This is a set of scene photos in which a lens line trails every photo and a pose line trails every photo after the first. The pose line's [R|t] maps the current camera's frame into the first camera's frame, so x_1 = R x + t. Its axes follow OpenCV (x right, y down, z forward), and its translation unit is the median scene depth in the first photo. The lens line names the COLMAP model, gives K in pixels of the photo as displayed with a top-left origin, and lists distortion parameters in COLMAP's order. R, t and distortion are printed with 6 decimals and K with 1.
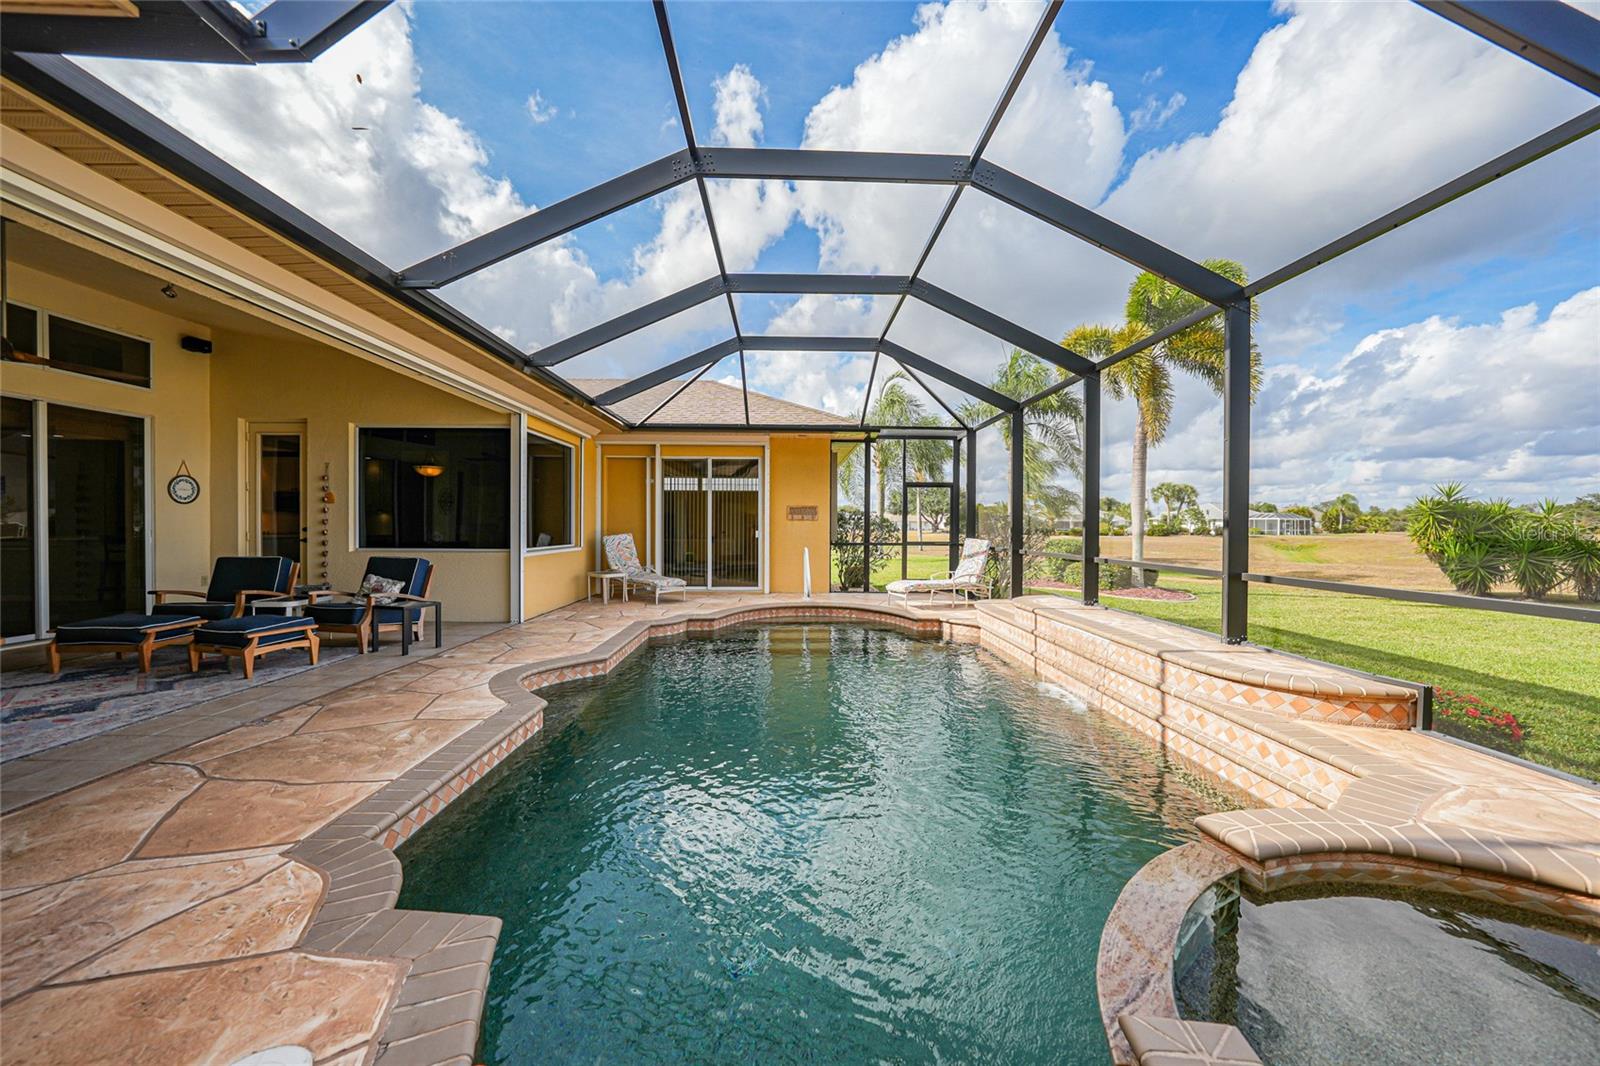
lens RADIAL K [[562.4, 0, 802.3], [0, 562.4, 531.7], [0, 0, 1]] dist [-0.010622, 0.001050]
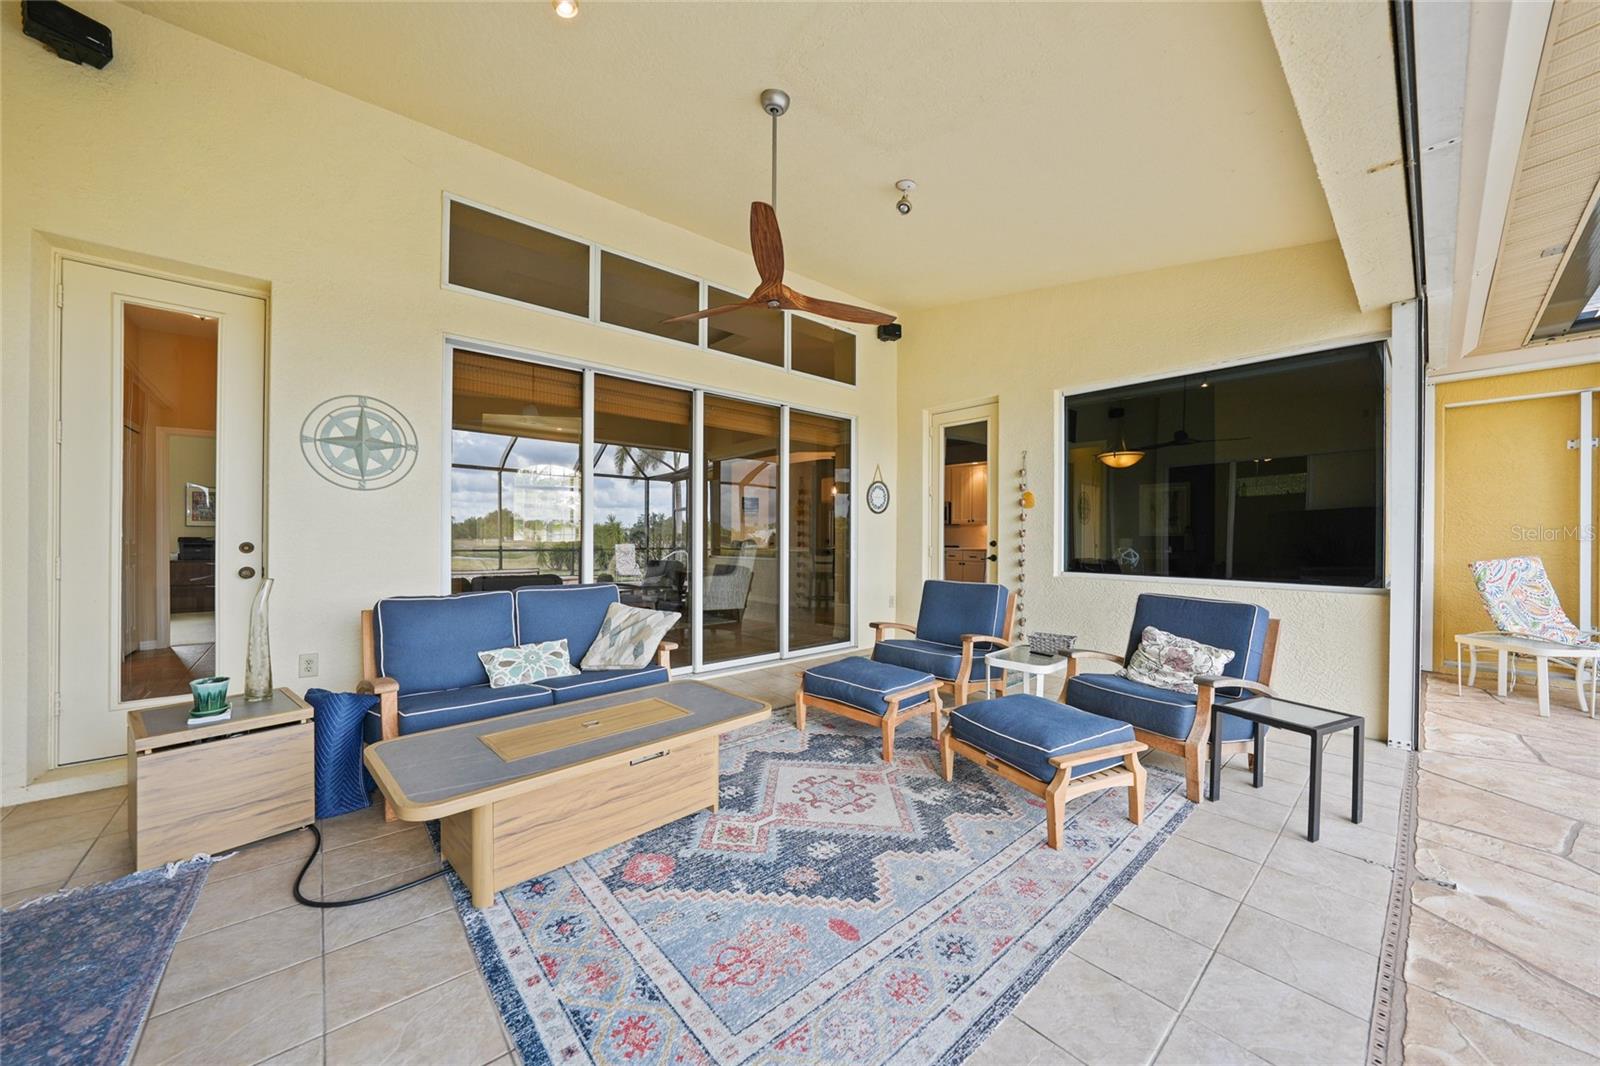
lens RADIAL K [[562.4, 0, 797.0], [0, 562.4, 535.8], [0, 0, 1]] dist [-0.010622, 0.001050]
pose [[0.637507, -0.002542, -0.770440, -0.540592], [-0.010246, 0.999878, -0.011778, -0.003870], [0.770376, 0.015402, 0.637403, 0.355348]]
